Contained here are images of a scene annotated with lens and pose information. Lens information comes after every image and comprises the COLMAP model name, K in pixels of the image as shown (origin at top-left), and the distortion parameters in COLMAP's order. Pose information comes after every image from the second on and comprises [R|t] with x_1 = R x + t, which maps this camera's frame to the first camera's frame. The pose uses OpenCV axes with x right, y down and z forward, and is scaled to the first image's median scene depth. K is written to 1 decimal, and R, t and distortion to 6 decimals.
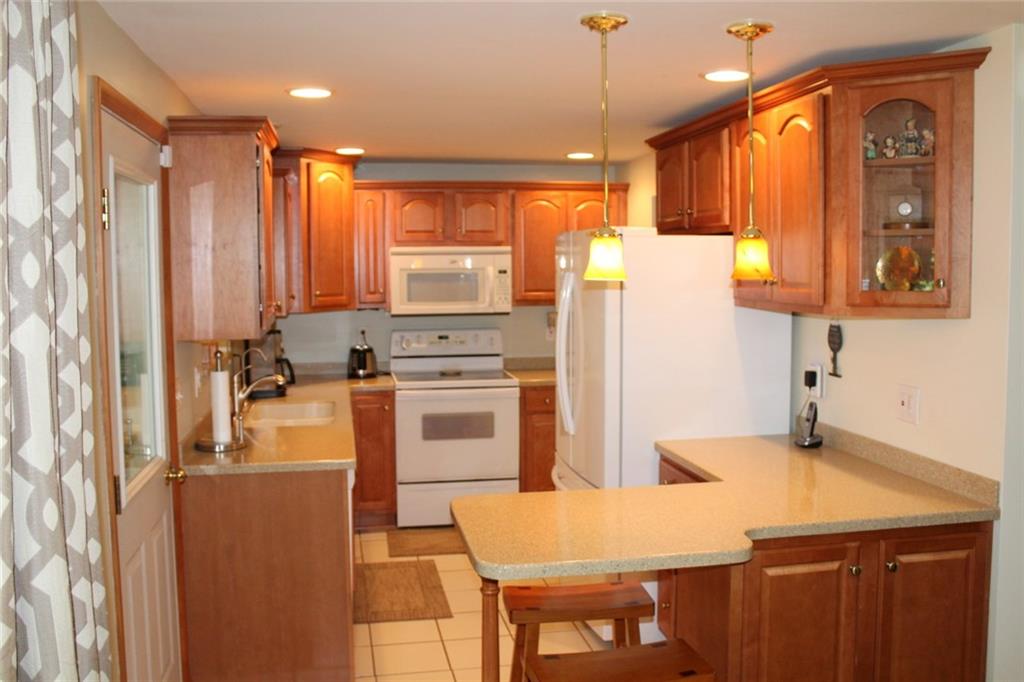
lens RADIAL K [[954.4, 0, 512.0], [0, 954.4, 341.0], [0, 0, 1]] dist [-0.126741, -0.001087]
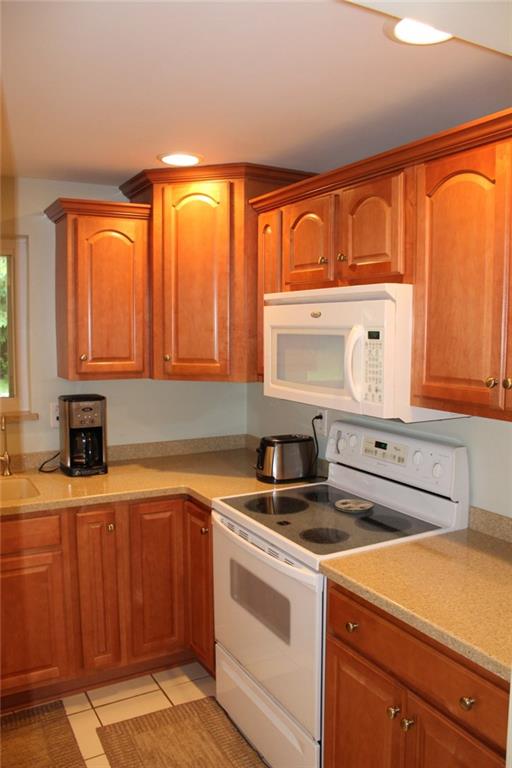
lens RADIAL K [[646.7, 0, 256.0], [0, 646.7, 384.0], [0, 0, 1]] dist [-0.177692, 0.168793]
pose [[0.322549, 0.093637, -0.941910, 0.285731], [-0.086545, 0.993844, 0.069164, -0.065024], [0.942588, 0.059209, 0.328667, 0.833863]]
